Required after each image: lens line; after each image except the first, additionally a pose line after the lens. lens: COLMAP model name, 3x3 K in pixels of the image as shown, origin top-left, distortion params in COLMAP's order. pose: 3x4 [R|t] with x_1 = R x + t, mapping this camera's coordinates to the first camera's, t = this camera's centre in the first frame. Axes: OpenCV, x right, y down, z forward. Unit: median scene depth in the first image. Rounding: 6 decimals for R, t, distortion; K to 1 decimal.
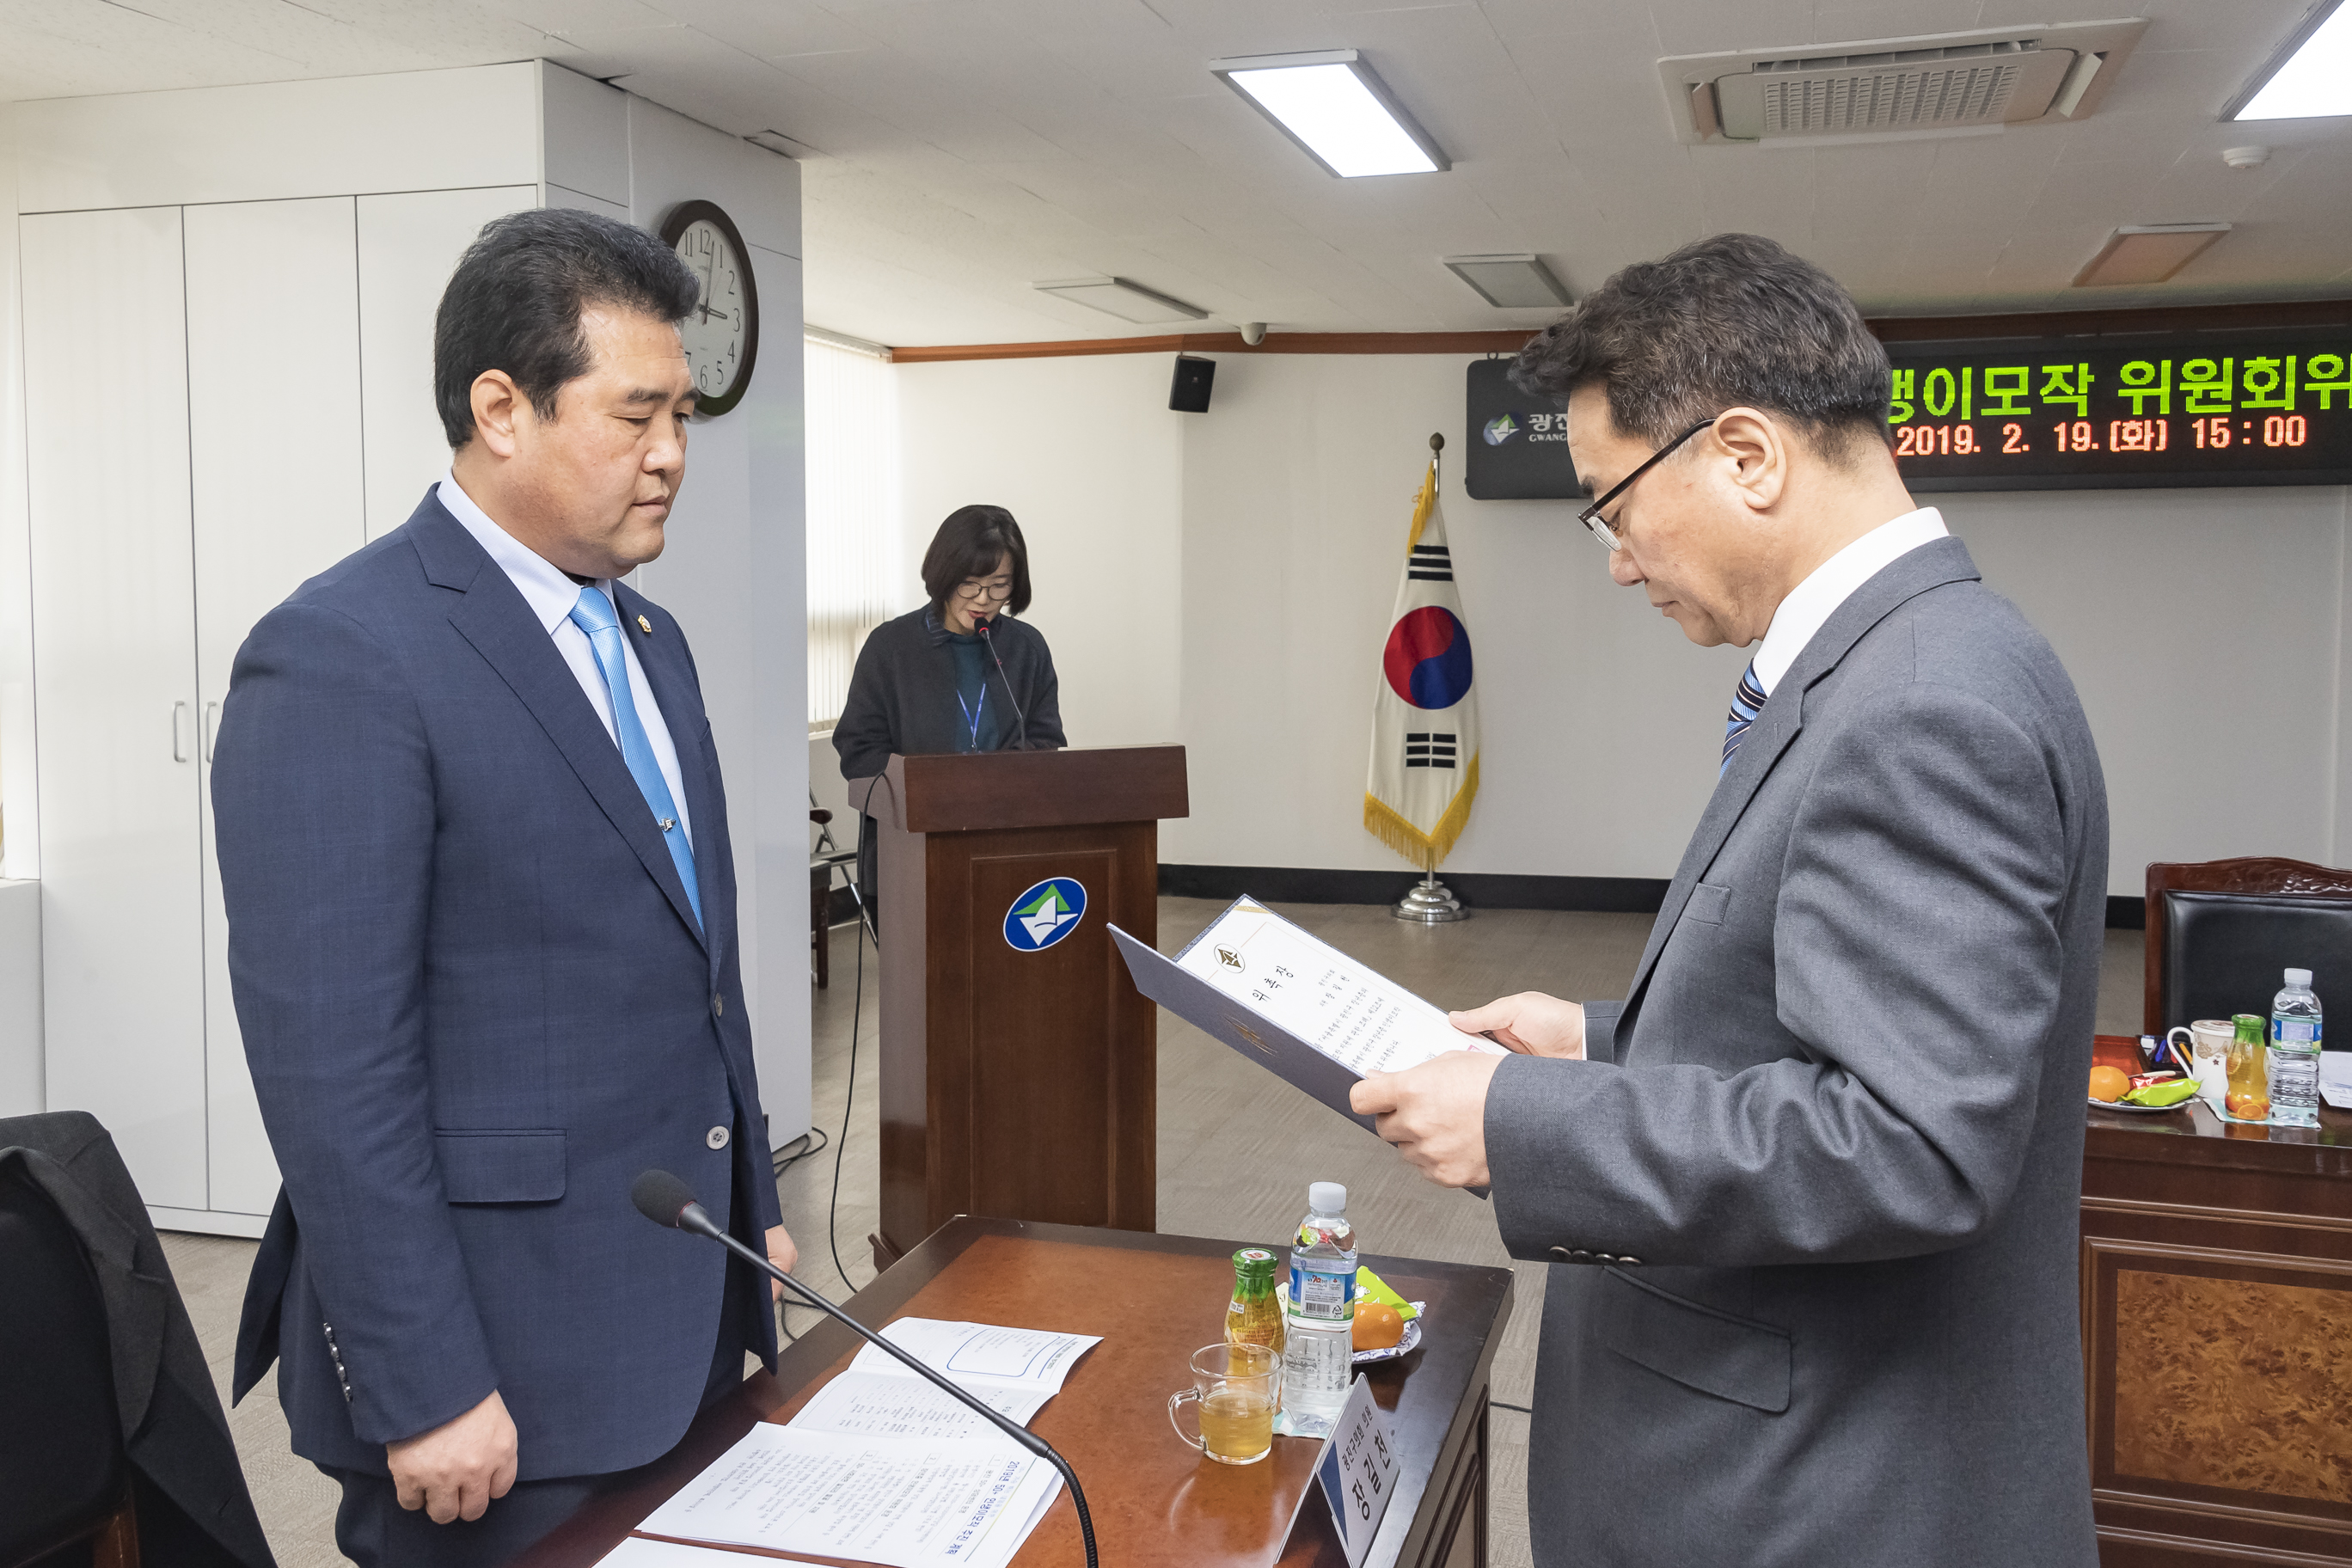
lens RADIAL K [[2147.2, 0, 1110.6], [0, 2147.2, 692.7], [0, 0, 1]] dist [0.034719, -0.021804]
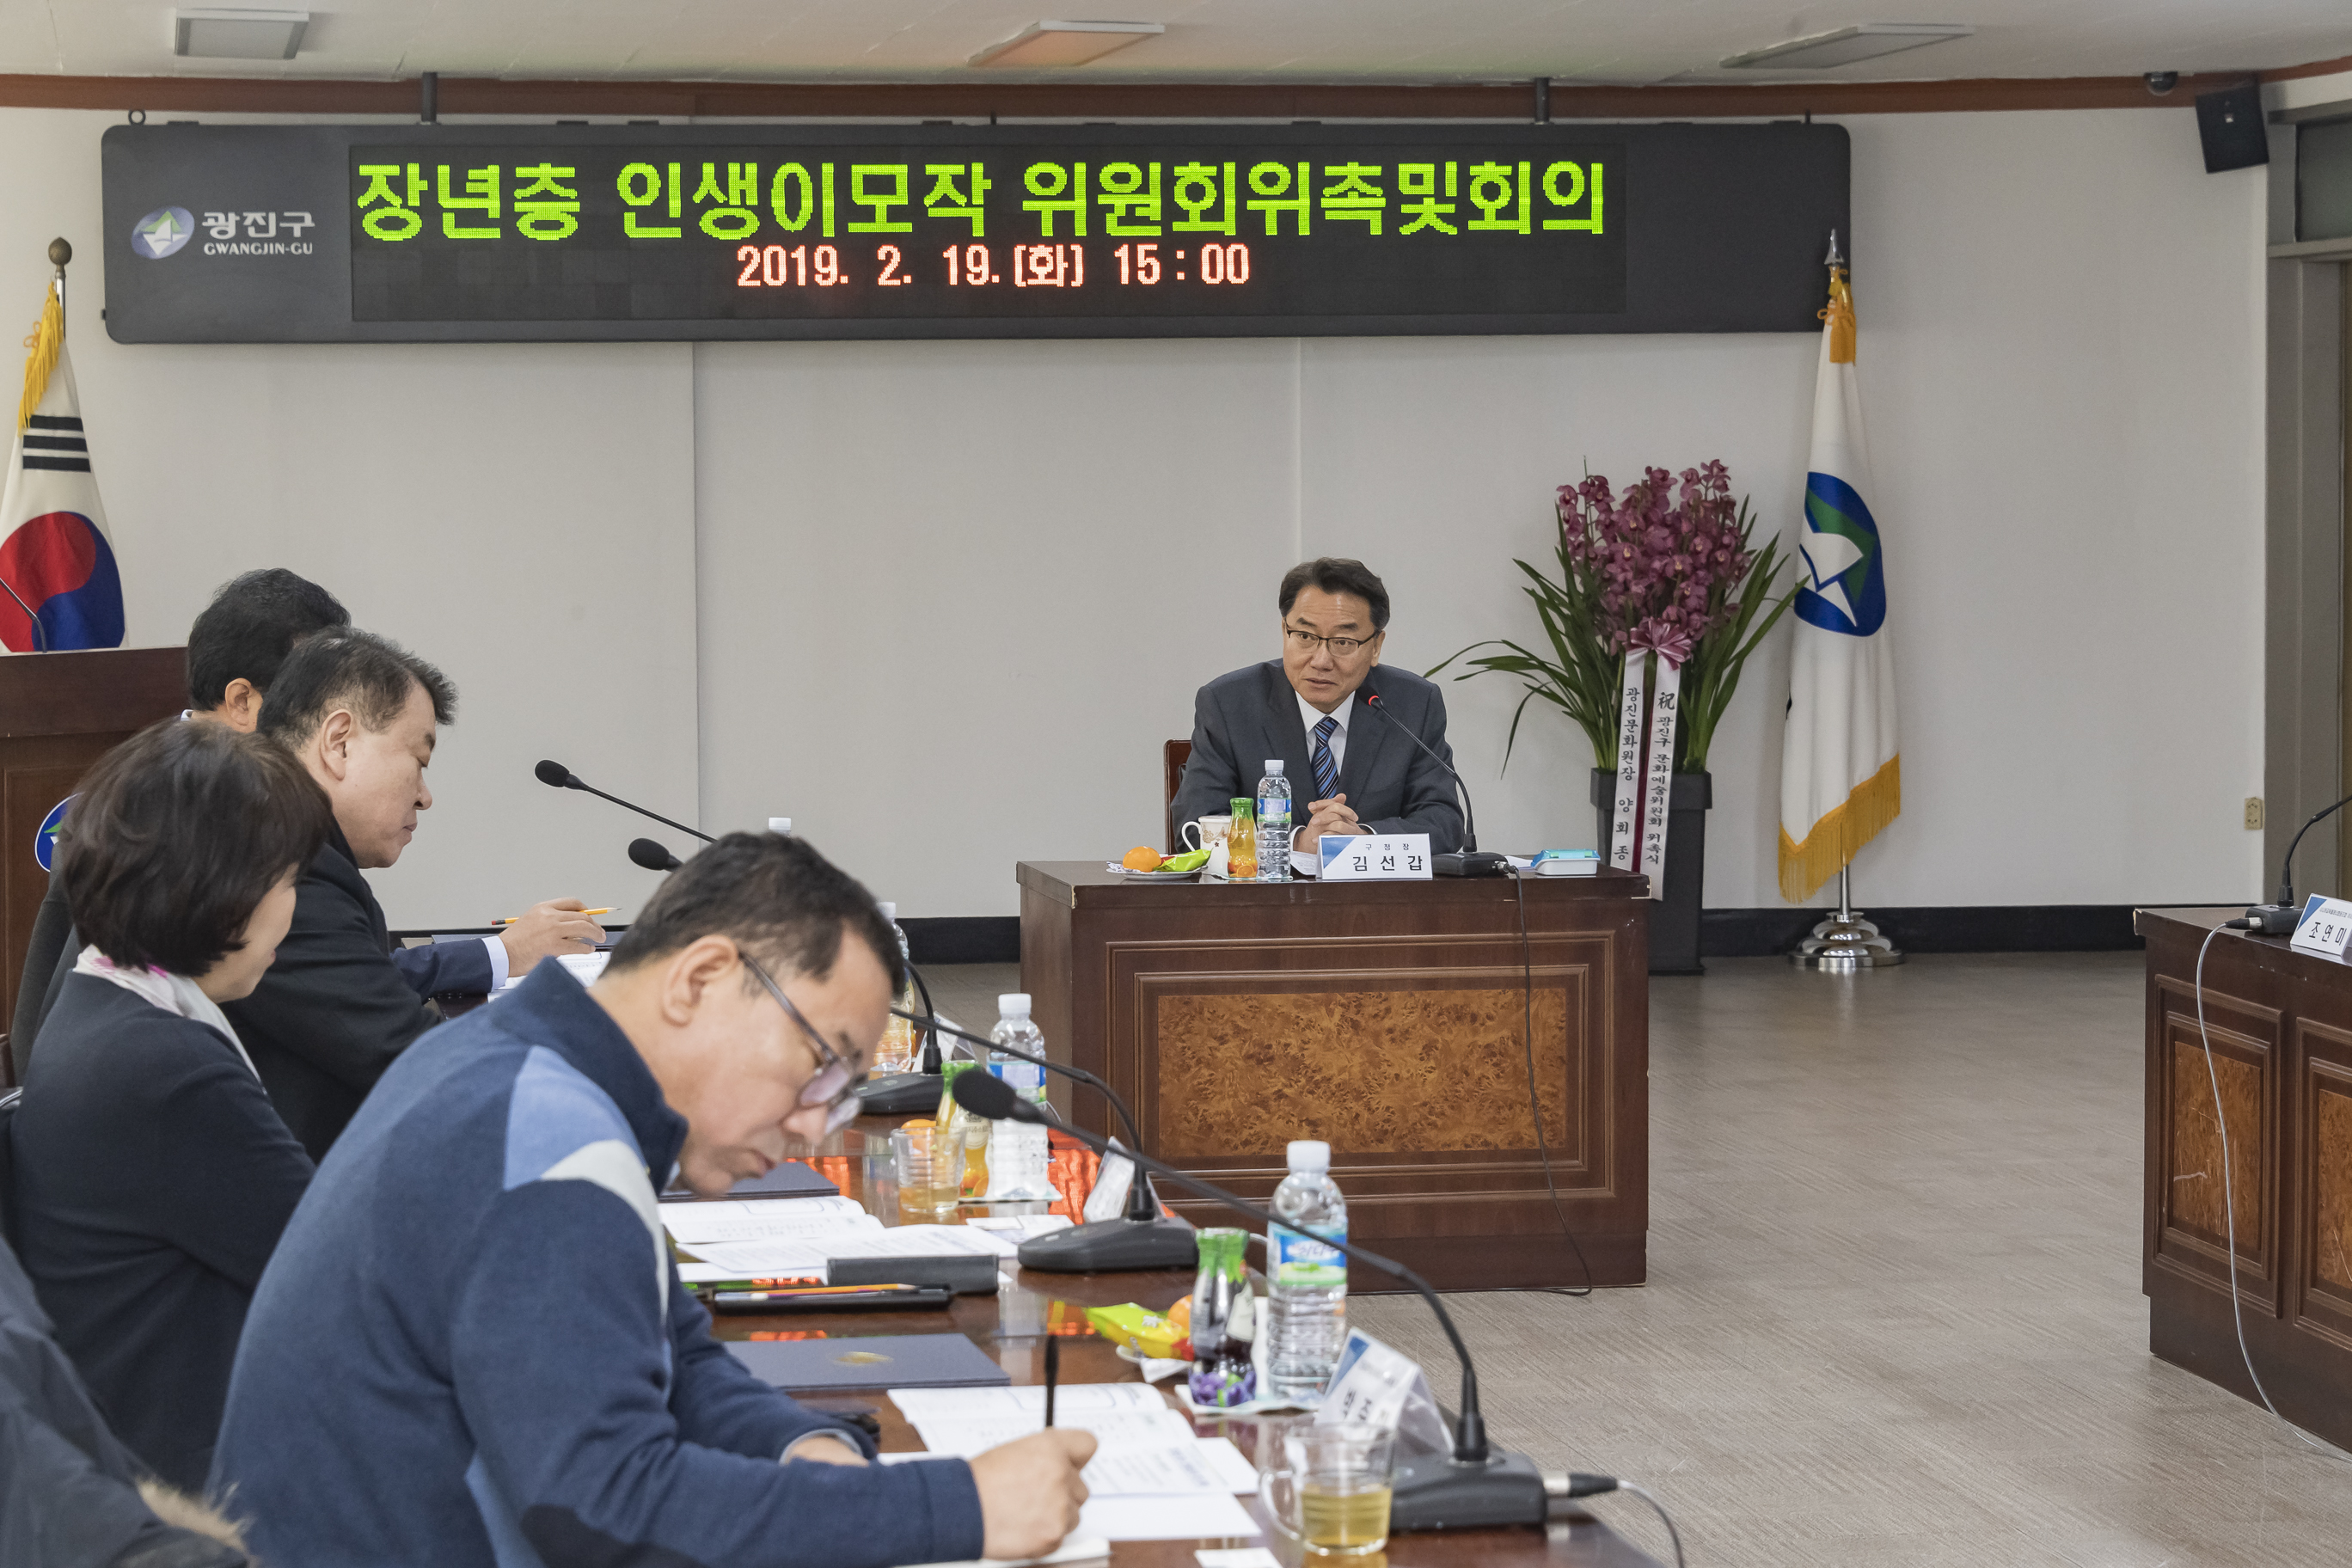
lens RADIAL K [[5696.7, 0, 1165.2], [0, 5696.7, 834.3], [0, 0, 1]] dist [0.023955, 0.329059]
pose [[0.881596, -0.035261, 0.470686, -0.394386], [0.031161, 0.999378, 0.016503, 0.040766], [-0.470975, 0.000118, 0.882146, -0.699151]]
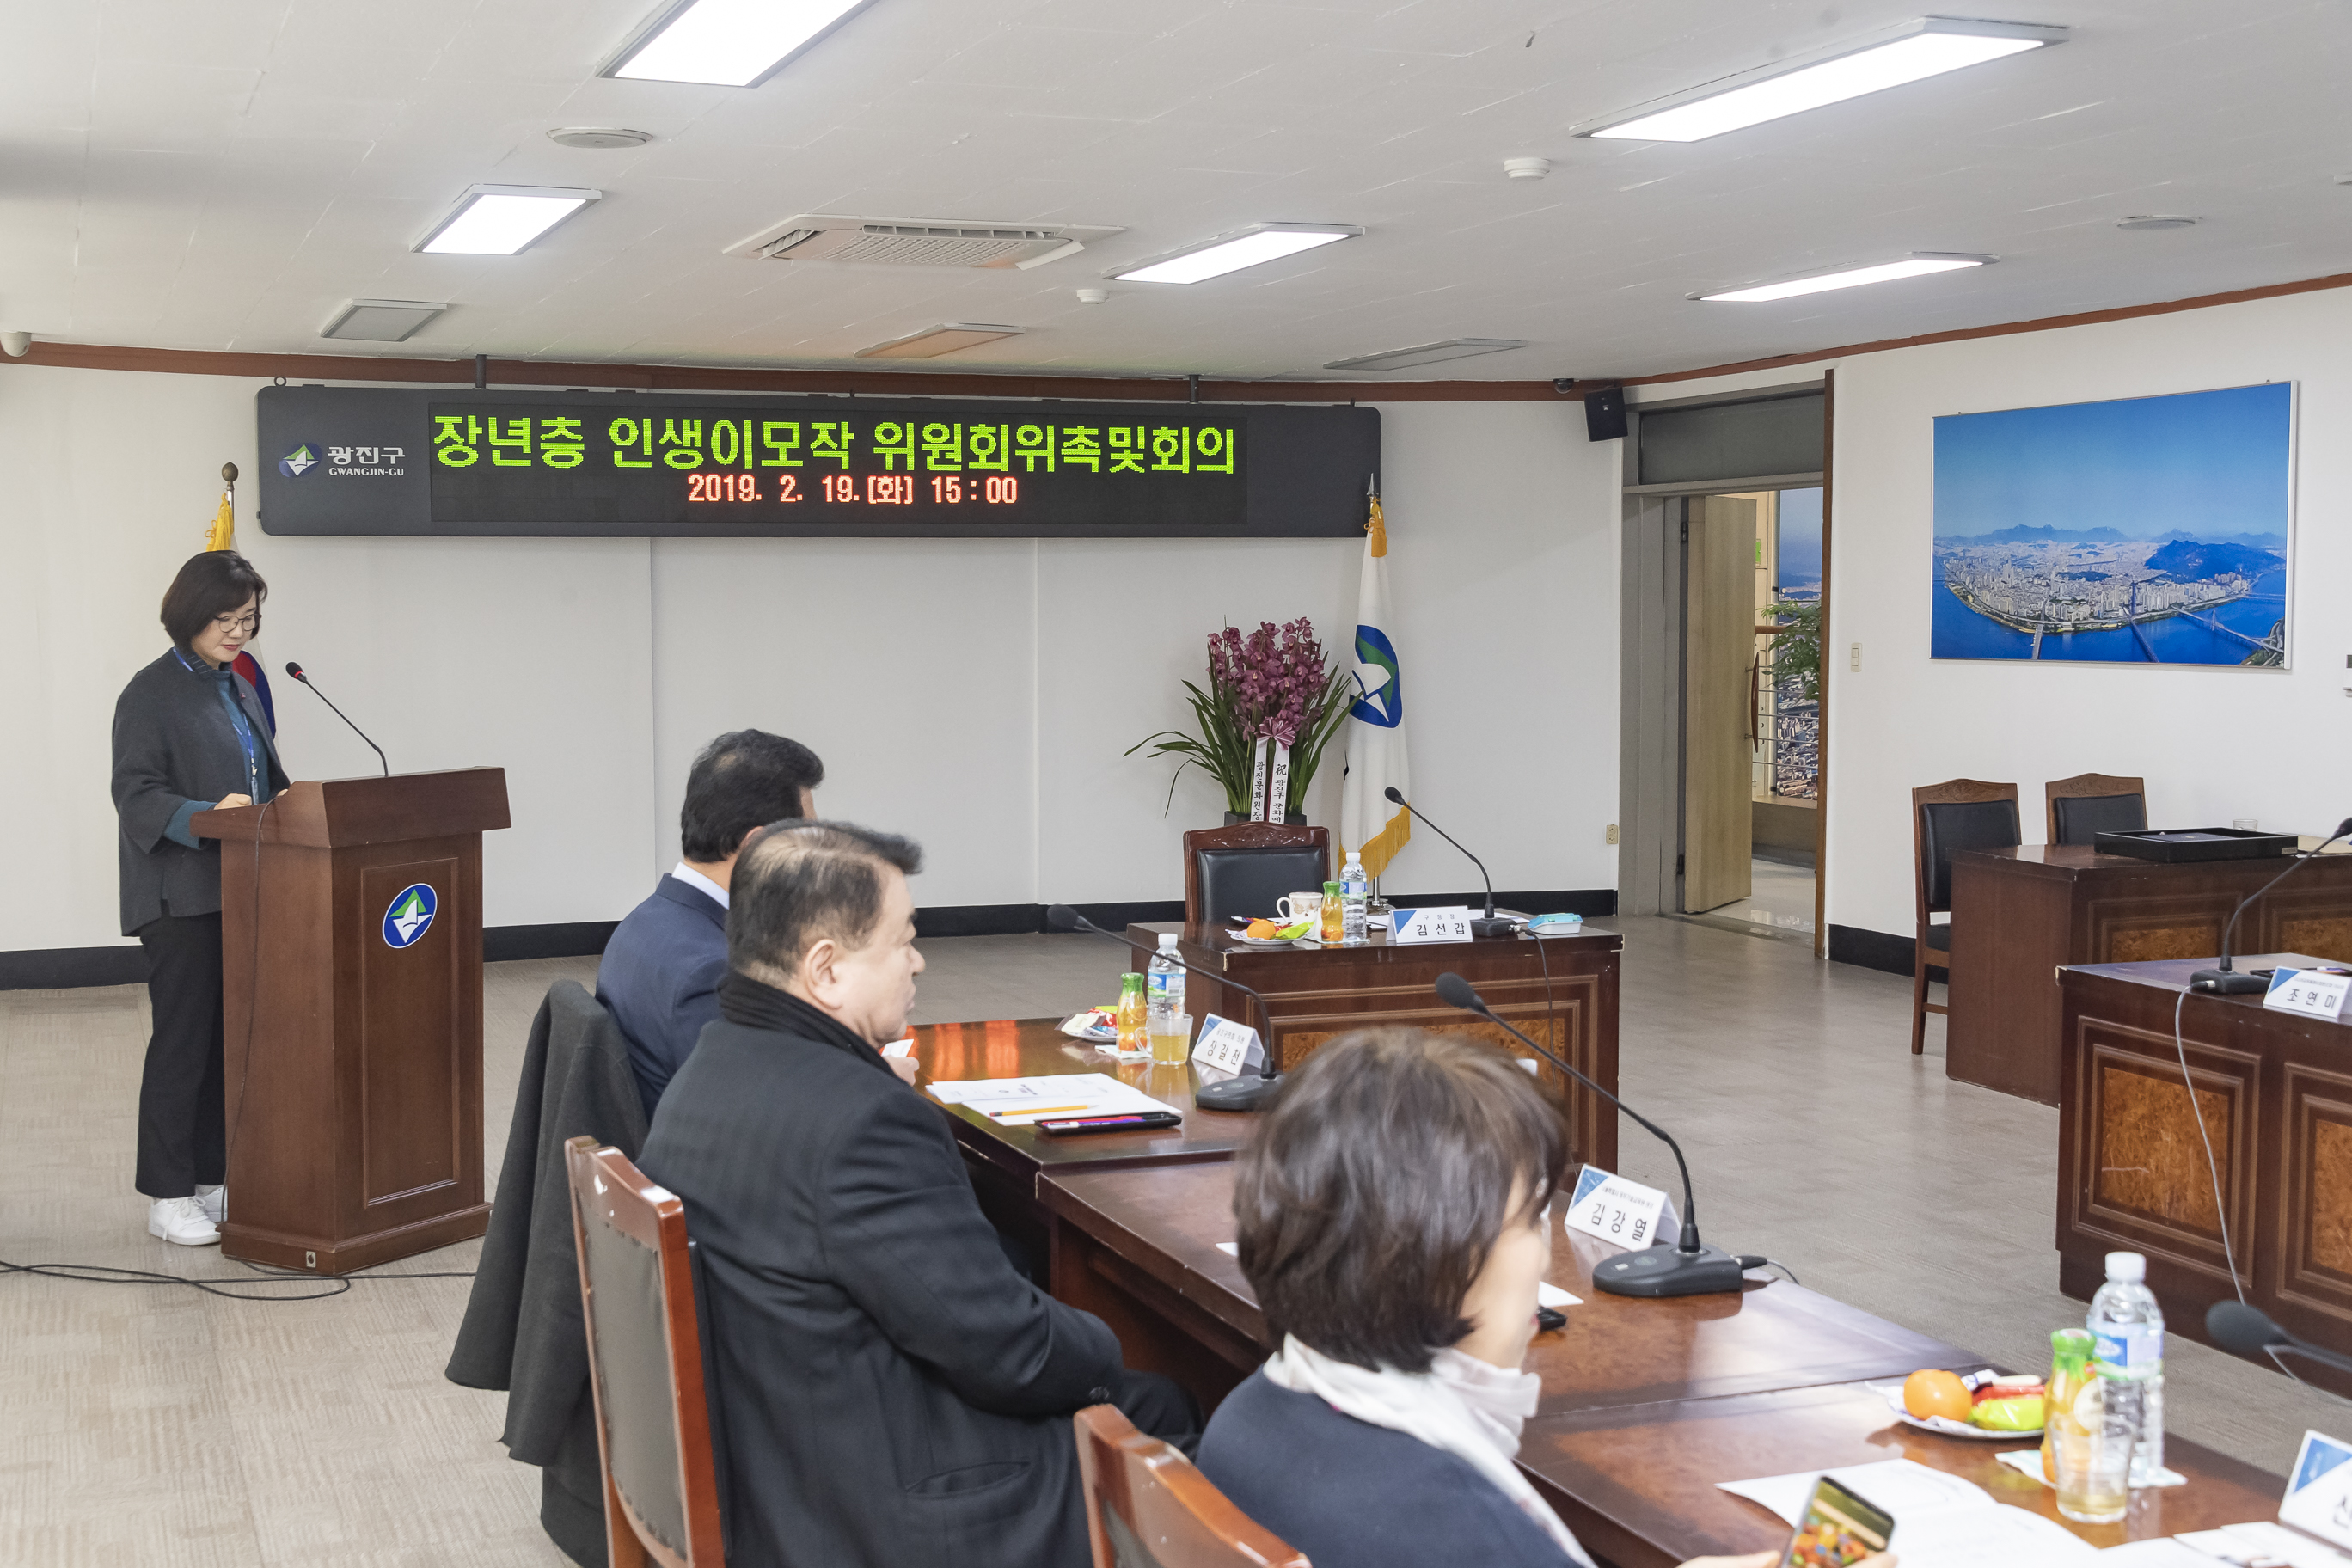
lens RADIAL K [[2918.1, 0, 1177.3], [0, 2918.1, 803.5], [0, 0, 1]] dist [0.027808, -0.123129]
pose [[0.774020, -0.044282, 0.631611, -0.366494], [0.035955, 0.999016, 0.025979, 0.008393], [-0.632140, 0.002602, 0.774850, -0.254352]]
